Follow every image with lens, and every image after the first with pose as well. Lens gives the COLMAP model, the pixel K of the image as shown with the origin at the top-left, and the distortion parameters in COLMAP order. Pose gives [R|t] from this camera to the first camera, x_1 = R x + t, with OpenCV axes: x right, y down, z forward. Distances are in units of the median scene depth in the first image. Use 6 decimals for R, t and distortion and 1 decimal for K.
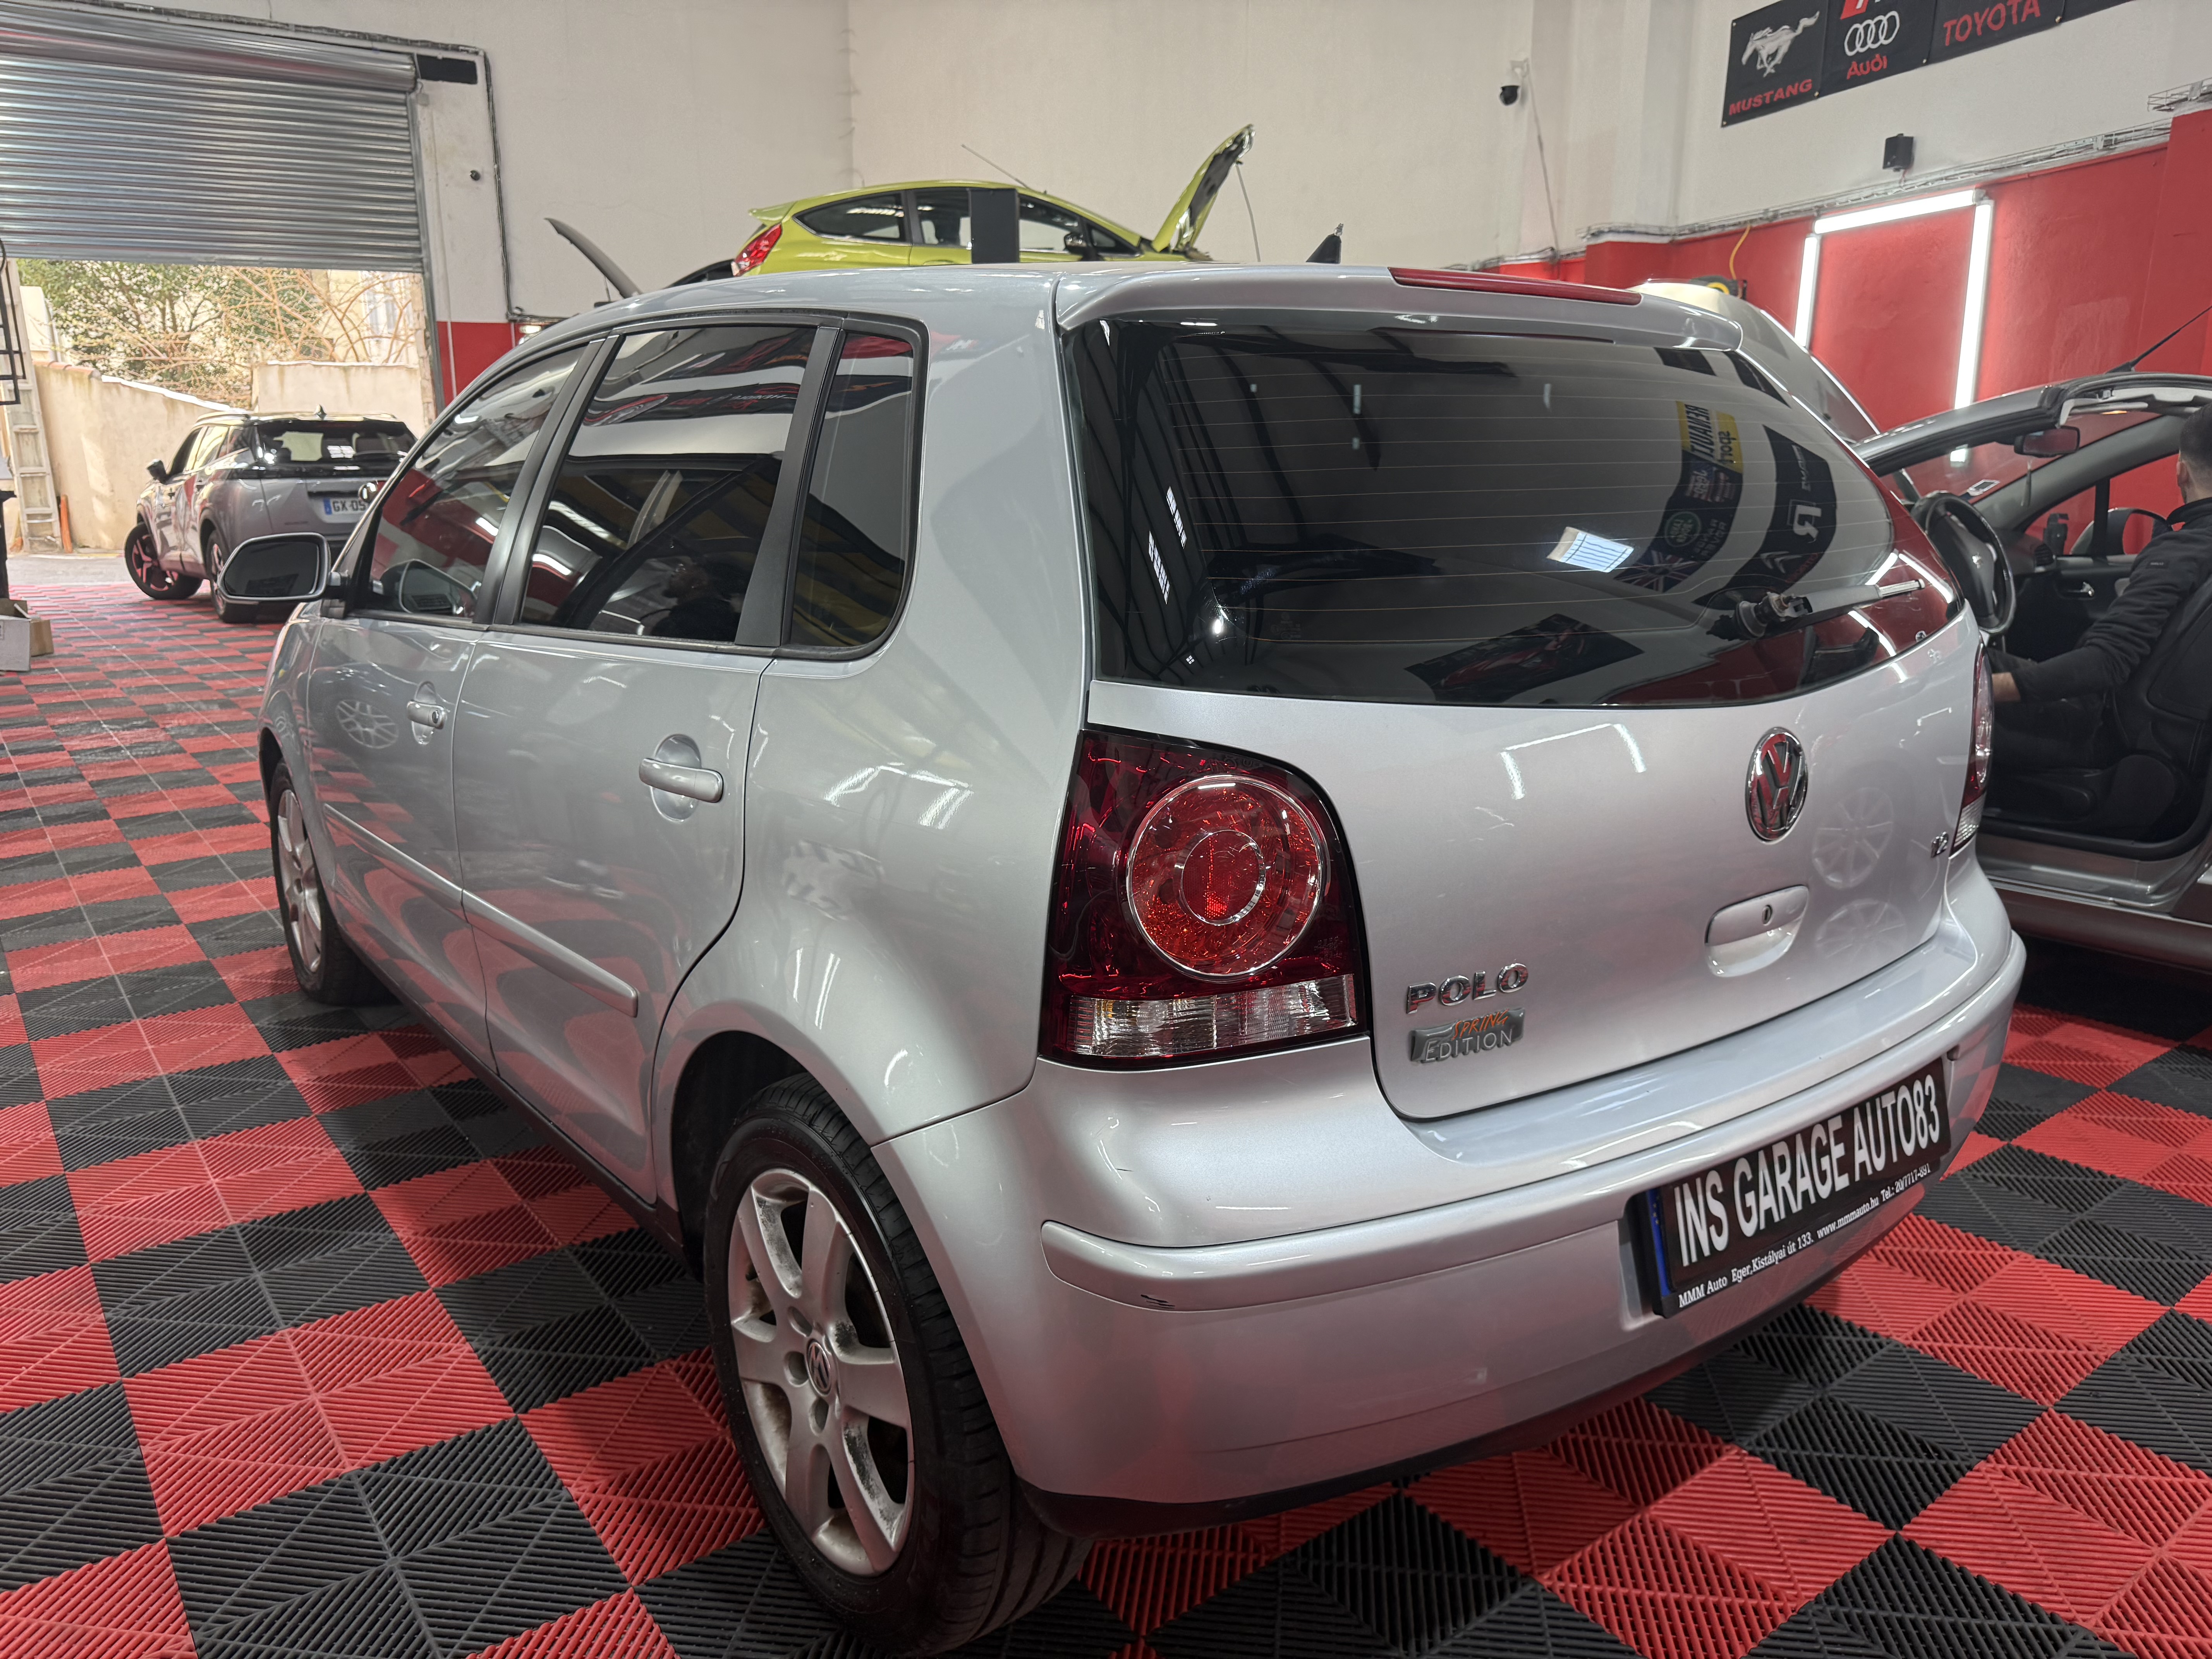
lens RADIAL K [[1562.1, 0, 1097.5], [0, 1562.1, 894.7], [0, 0, 1]] dist [0.023218, -0.003548]
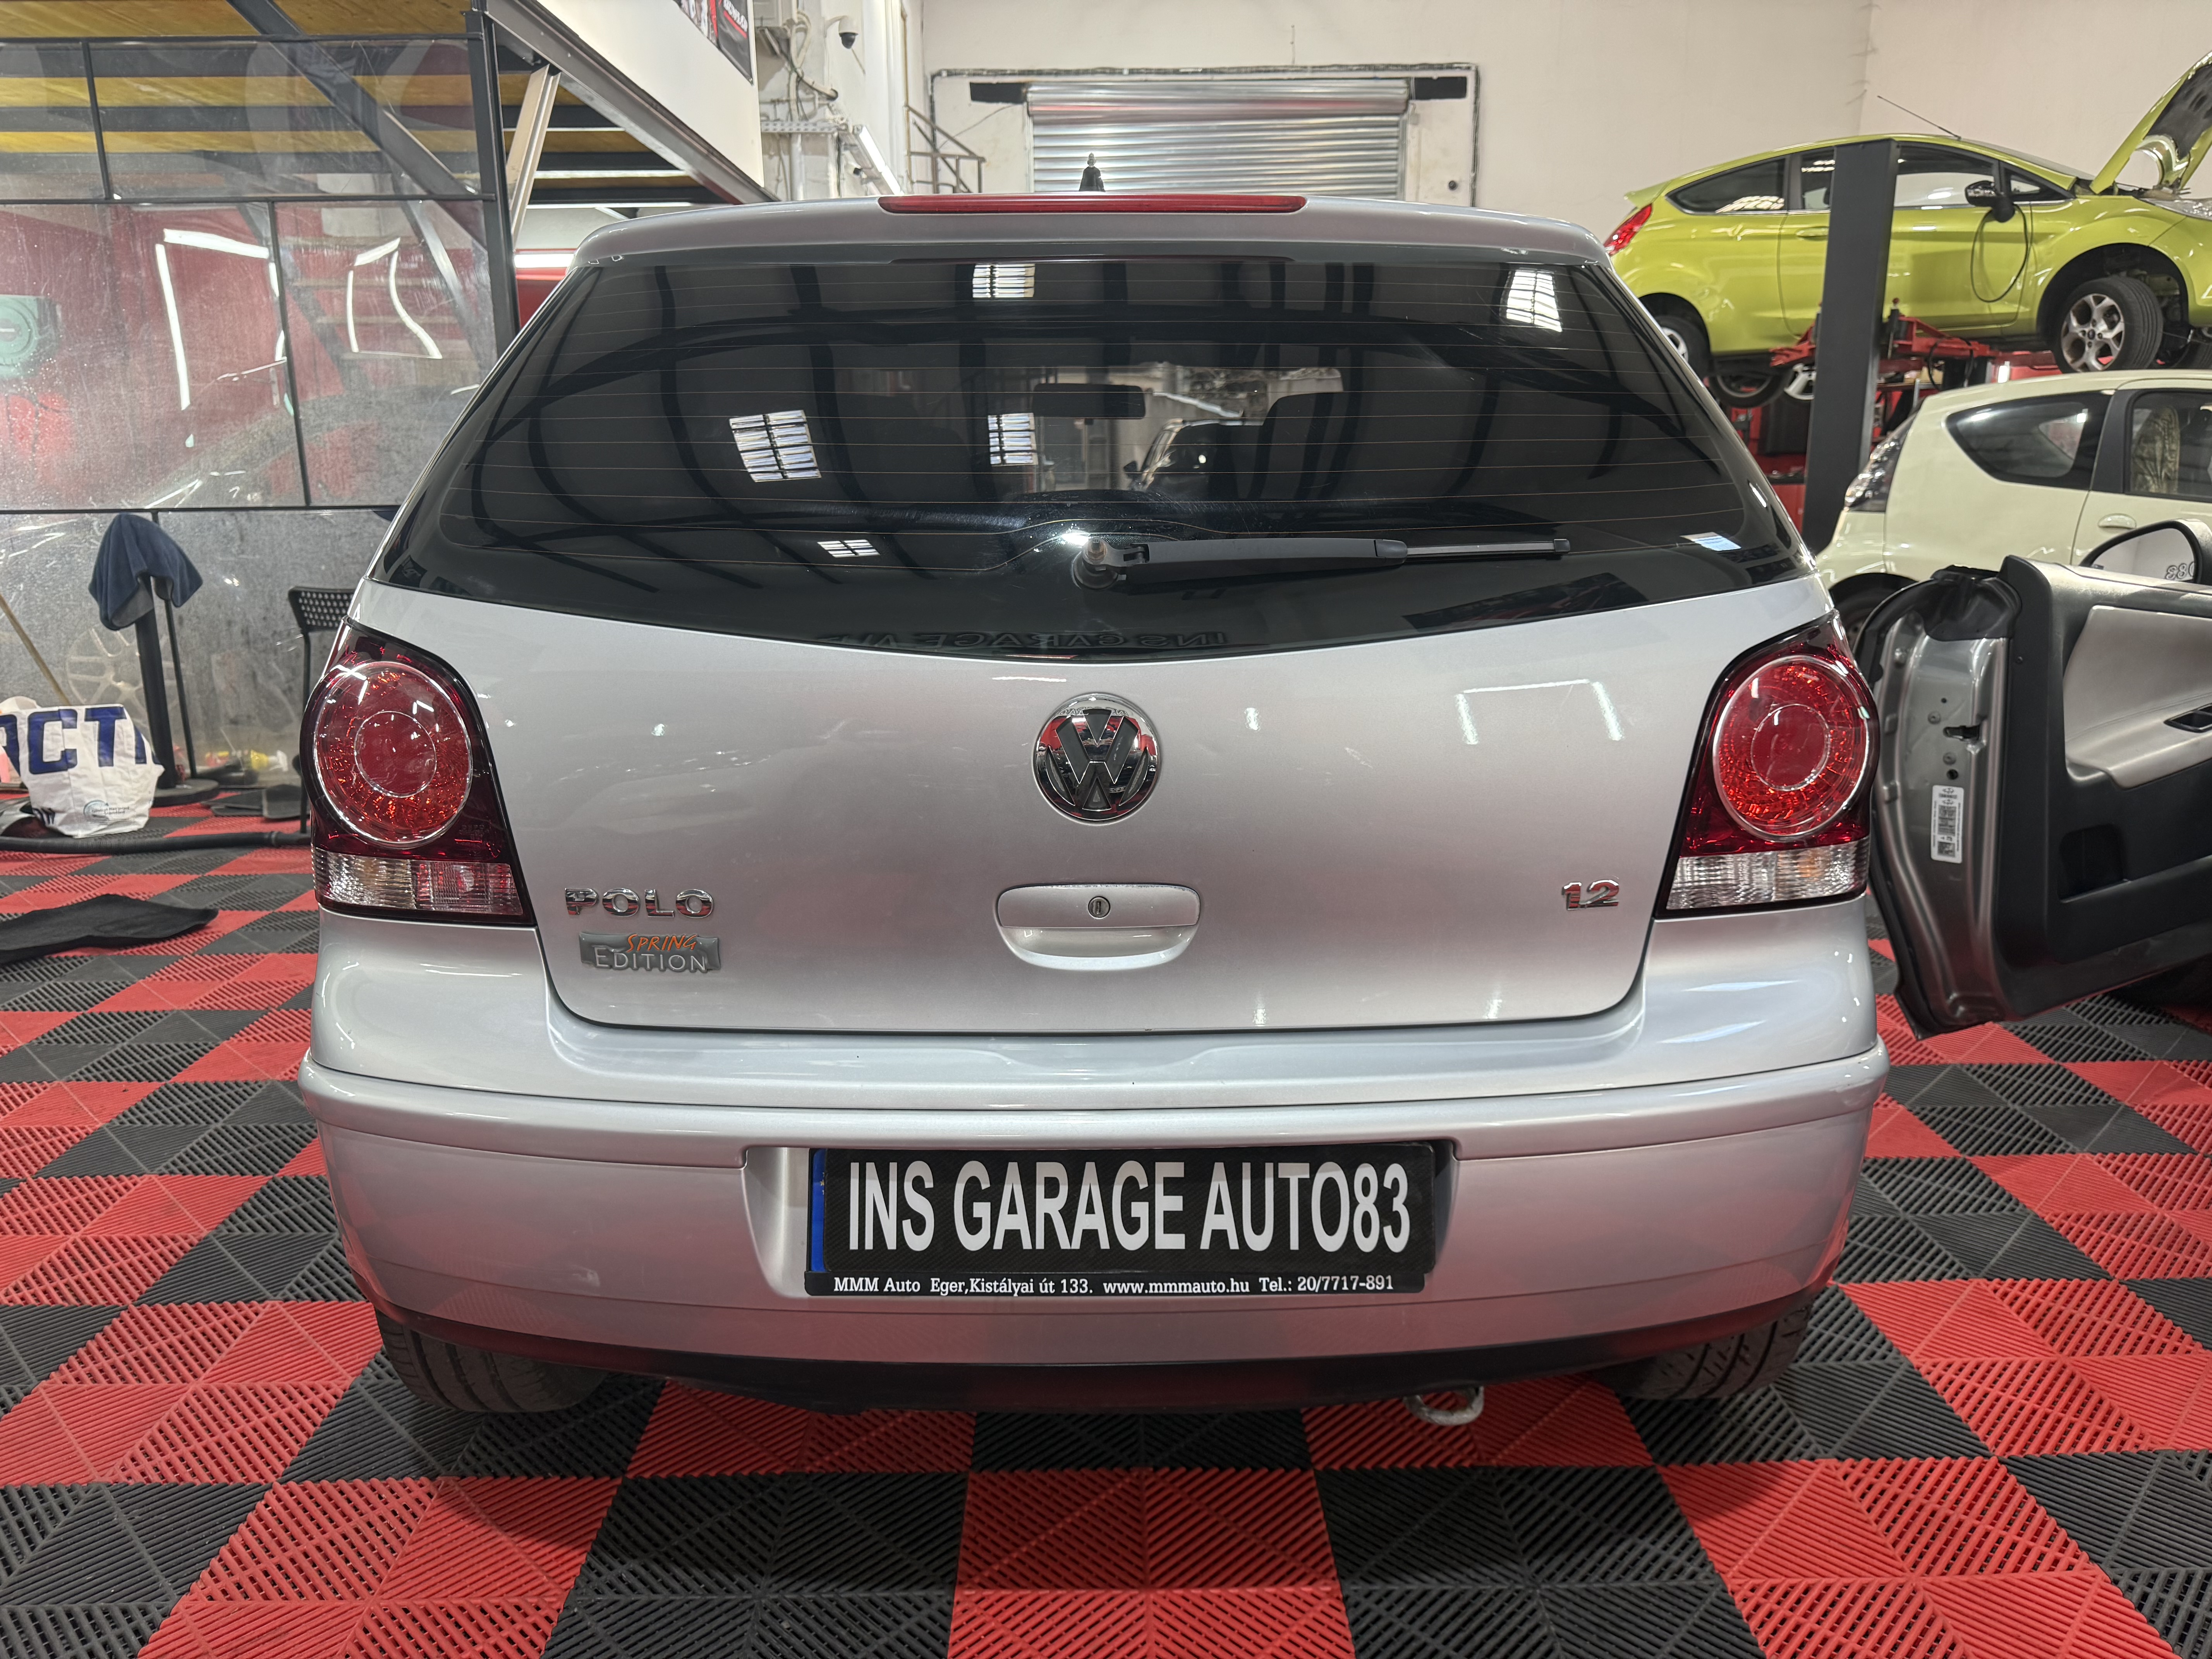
lens RADIAL K [[1598.9, 0, 1106.0], [0, 1598.9, 829.5], [0, 0, 1]] dist [0.035580, 0.027917]
pose [[0.813485, 0.141803, -0.564034, 0.175316], [-0.166986, 0.985934, 0.007035, -0.006682], [0.557098, 0.088462, 0.825721, 0.049861]]
